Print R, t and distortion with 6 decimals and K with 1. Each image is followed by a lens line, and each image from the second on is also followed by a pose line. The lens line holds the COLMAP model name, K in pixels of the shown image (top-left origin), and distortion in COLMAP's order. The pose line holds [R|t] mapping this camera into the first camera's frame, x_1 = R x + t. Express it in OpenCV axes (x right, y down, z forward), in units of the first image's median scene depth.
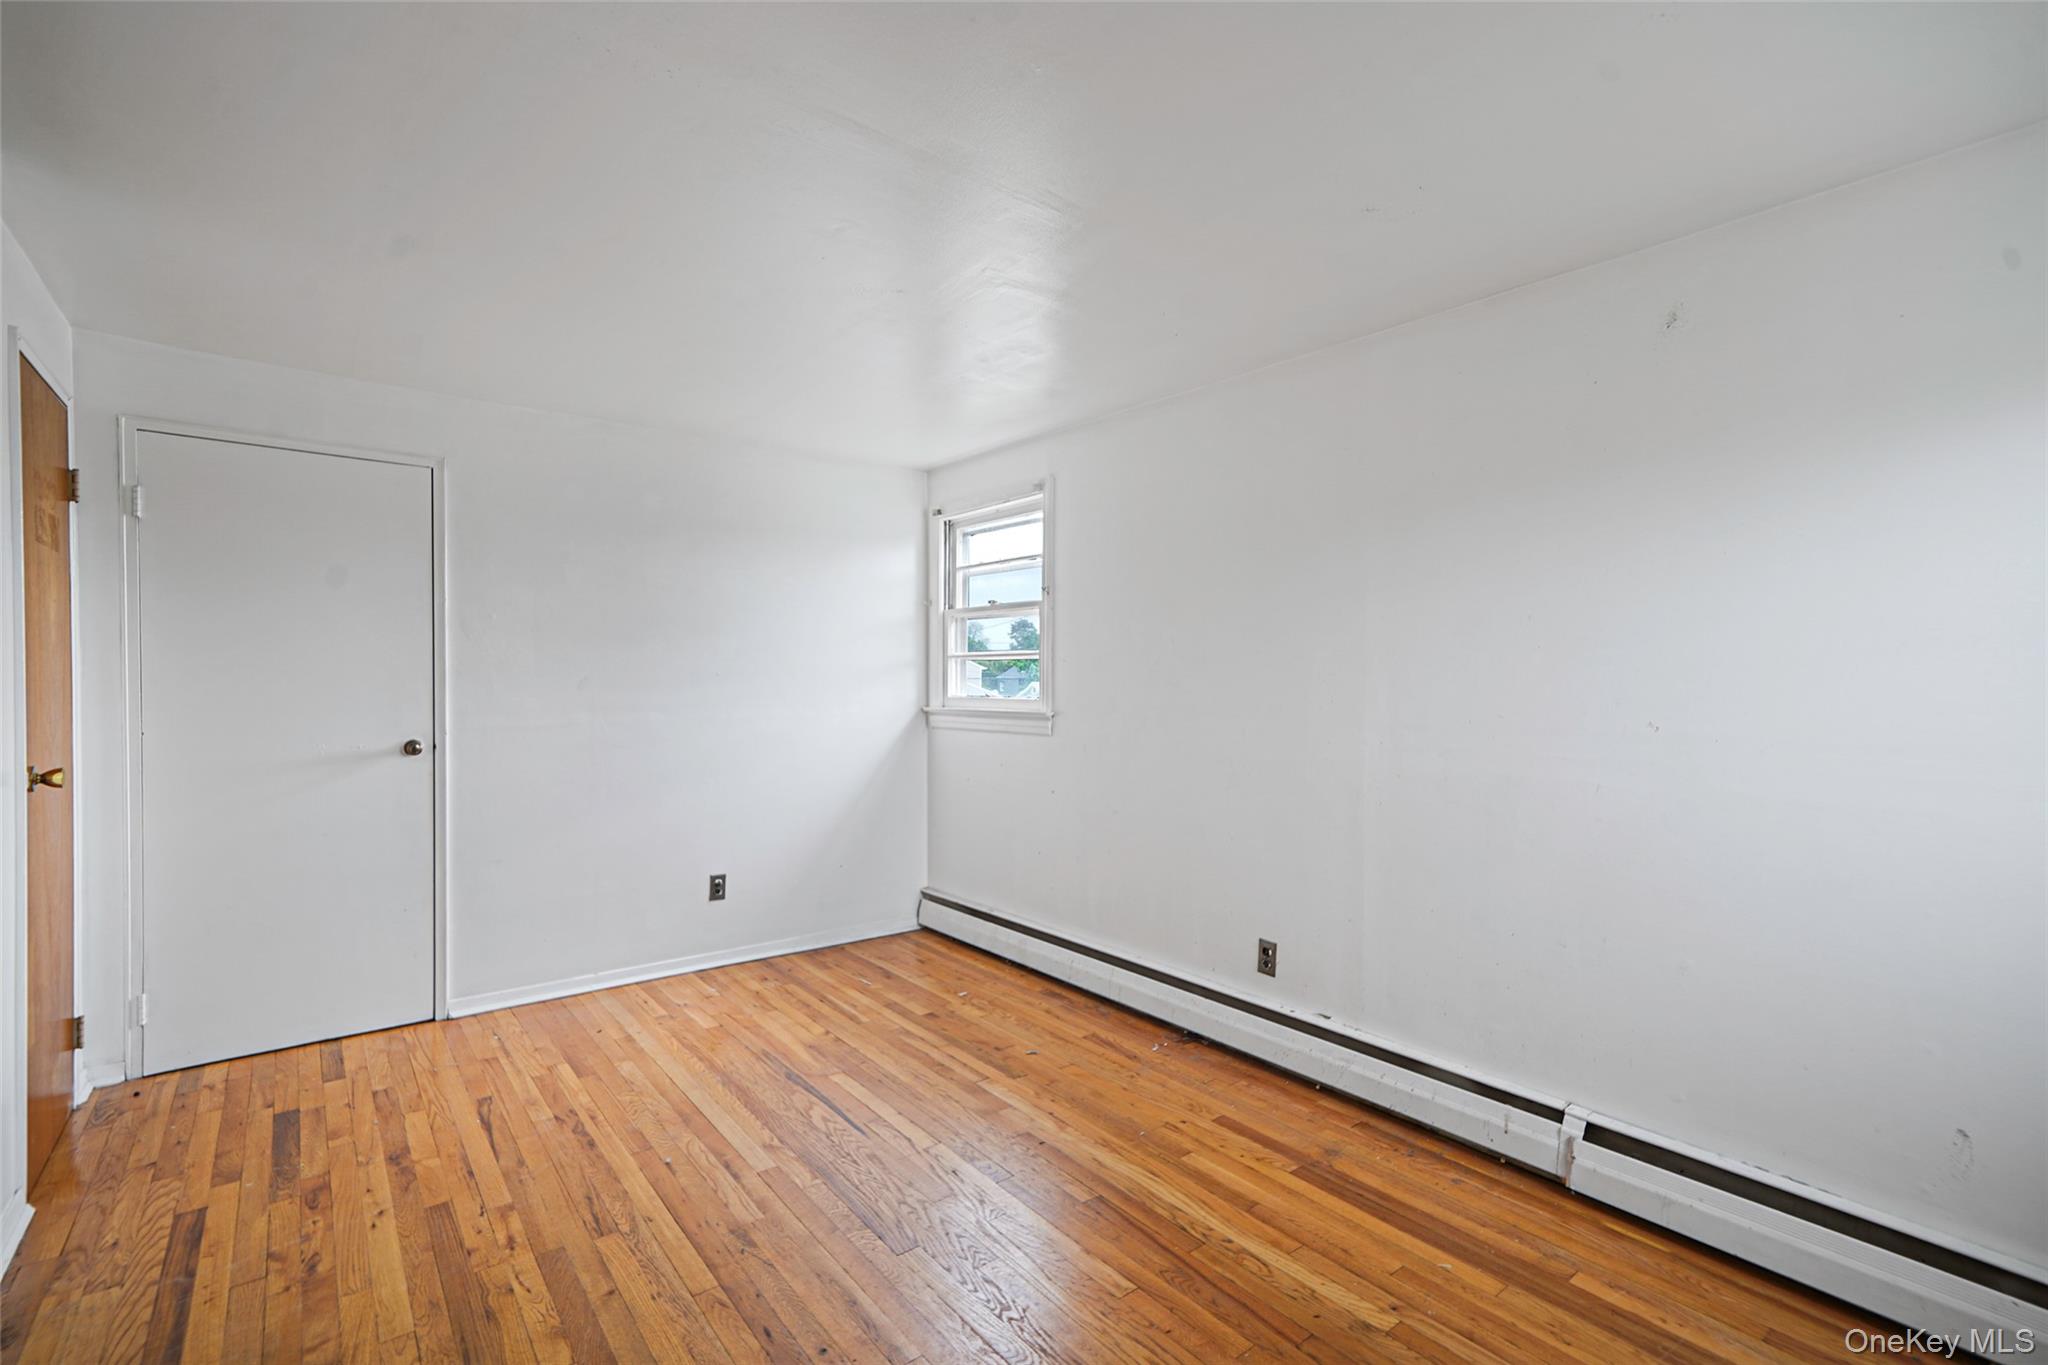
lens RADIAL K [[936.0, 0, 1021.7], [0, 936.0, 681.5], [0, 0, 1]] dist [-0.000480, 0.000300]
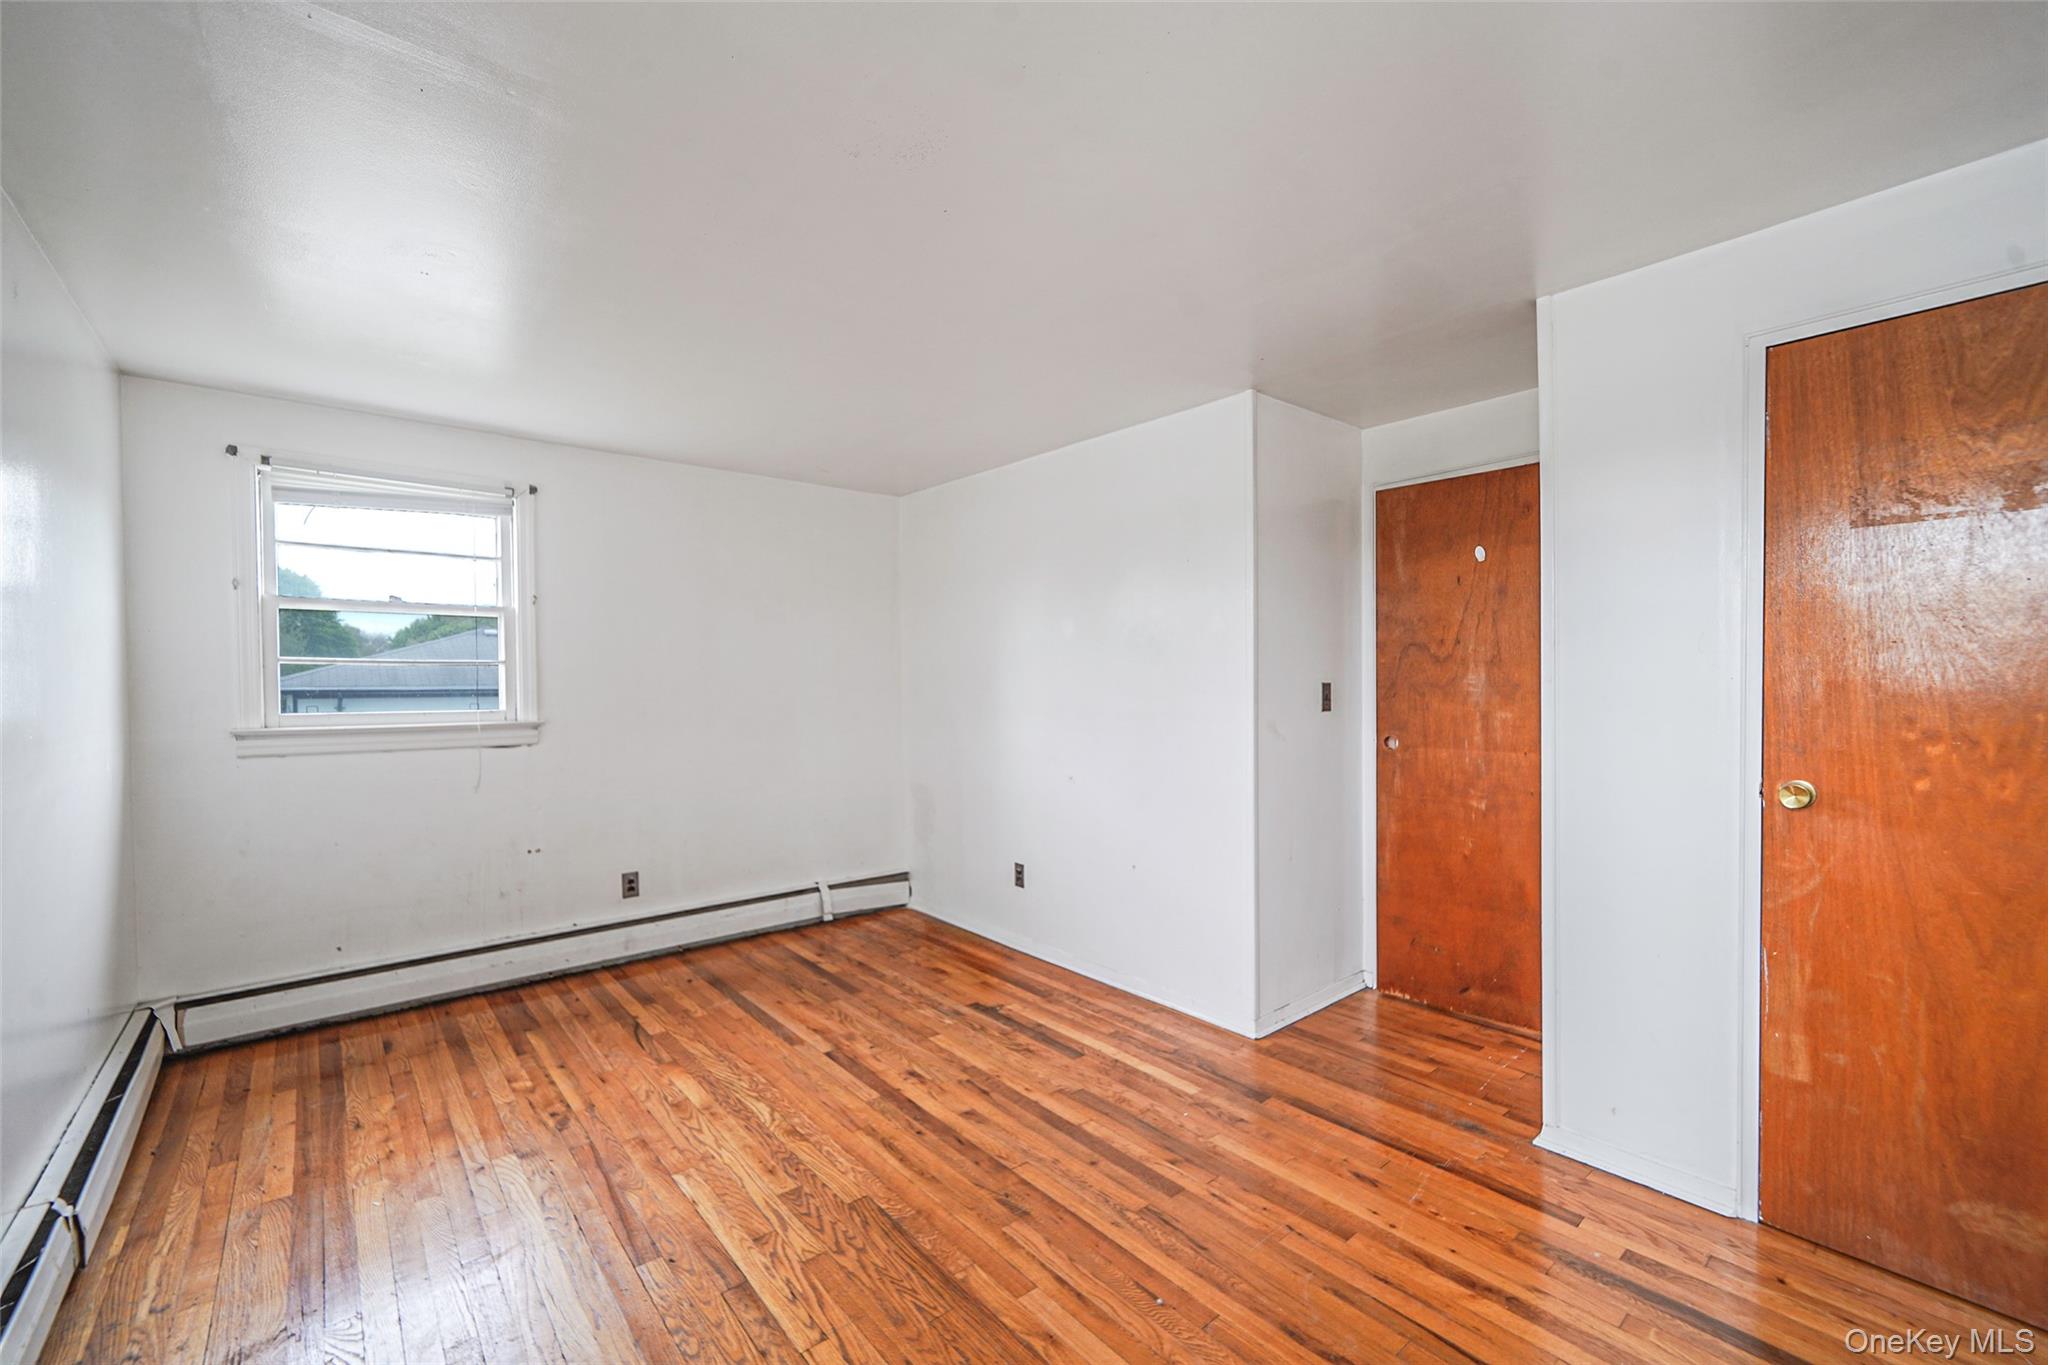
lens RADIAL K [[839.0, 0, 1010.0], [0, 839.0, 689.4], [0, 0, 1]] dist [-0.001680, 0.000708]
pose [[-0.999790, -0.005525, -0.019759, -0.261468], [-0.005896, 0.999806, 0.018776, -0.011851], [0.019651, 0.018888, -0.999628, 1.864554]]
